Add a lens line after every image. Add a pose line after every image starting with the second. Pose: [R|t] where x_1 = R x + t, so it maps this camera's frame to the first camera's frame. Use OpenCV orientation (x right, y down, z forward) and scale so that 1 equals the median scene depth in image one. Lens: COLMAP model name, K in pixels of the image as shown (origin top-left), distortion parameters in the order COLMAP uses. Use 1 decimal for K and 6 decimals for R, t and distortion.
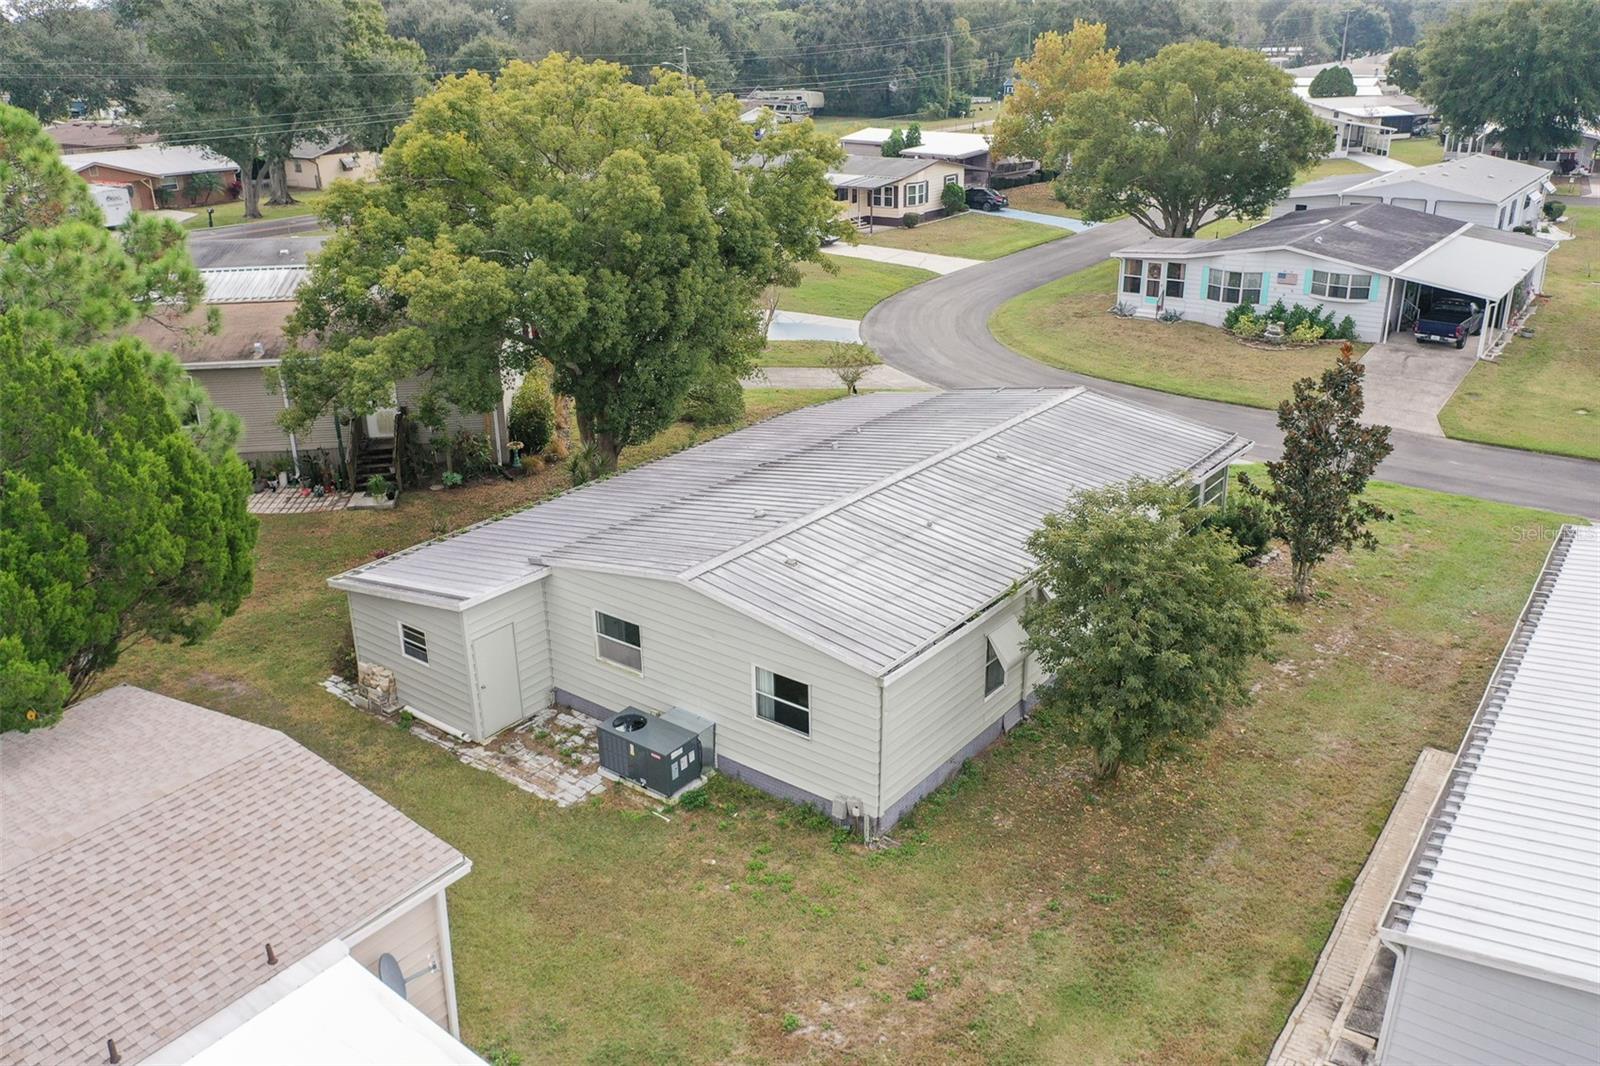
lens RADIAL K [[1259.5, 0, 803.1], [0, 1259.5, 536.2], [0, 0, 1]] dist [0.005030, -0.000247]
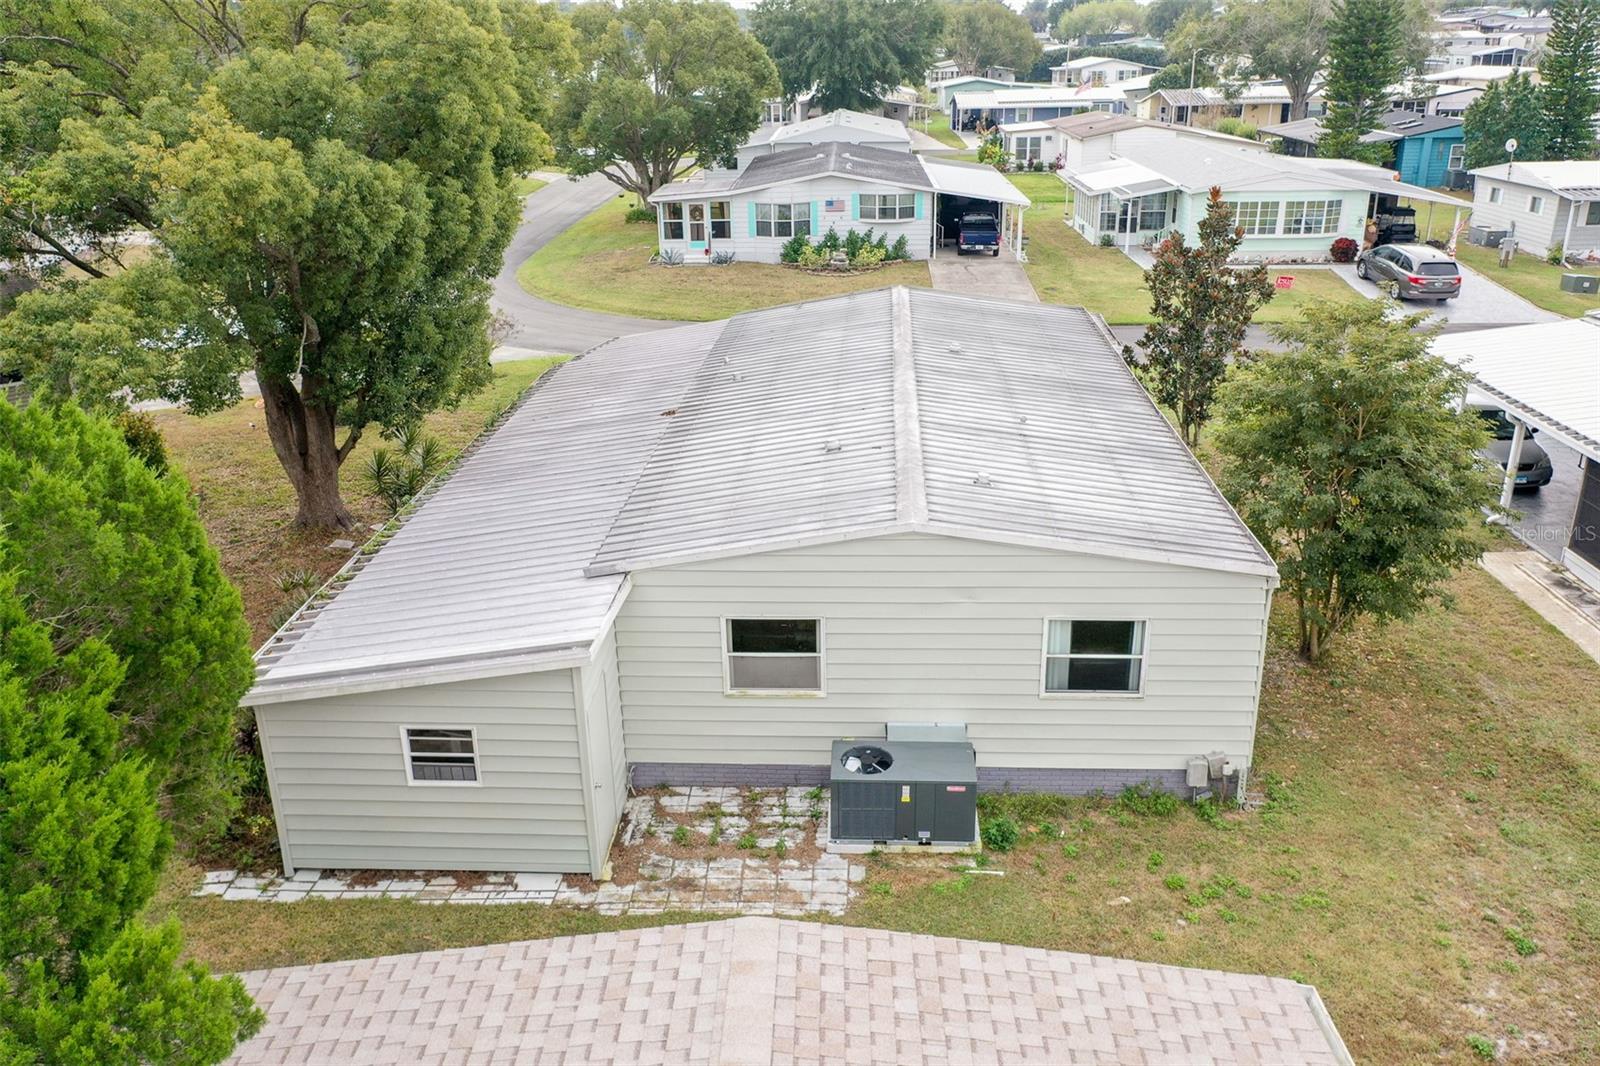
lens RADIAL K [[1259.5, 0, 796.7], [0, 1259.5, 536.4], [0, 0, 1]] dist [0.005030, -0.000247]
pose [[0.826692, -0.205744, 0.523688, -0.217713], [0.214522, 0.975696, 0.044683, -0.001780], [-0.520154, 0.075404, 0.850737, 0.198416]]
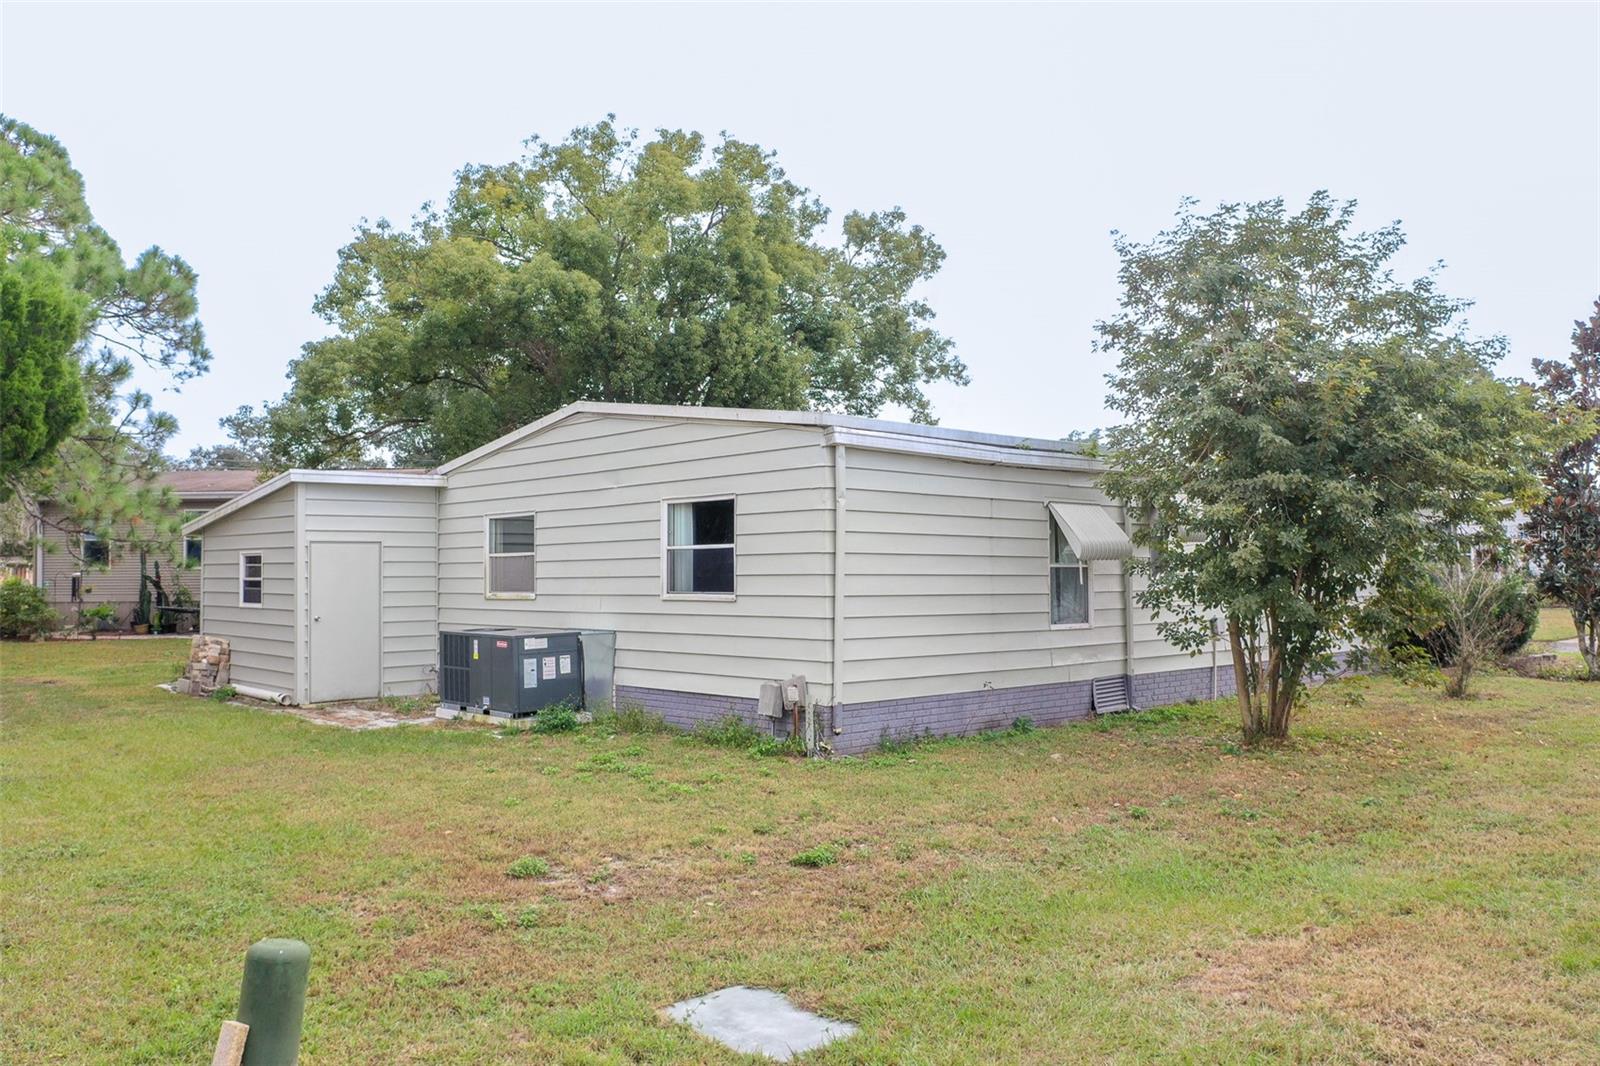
lens RADIAL K [[1259.5, 0, 799.7], [0, 1259.5, 536.3], [0, 0, 1]] dist [0.005030, -0.000247]
pose [[0.985122, 0.005928, -0.171756, 0.058082], [-0.074680, 0.914880, -0.396758, 0.155049], [0.154784, 0.403681, 0.901711, 0.186847]]
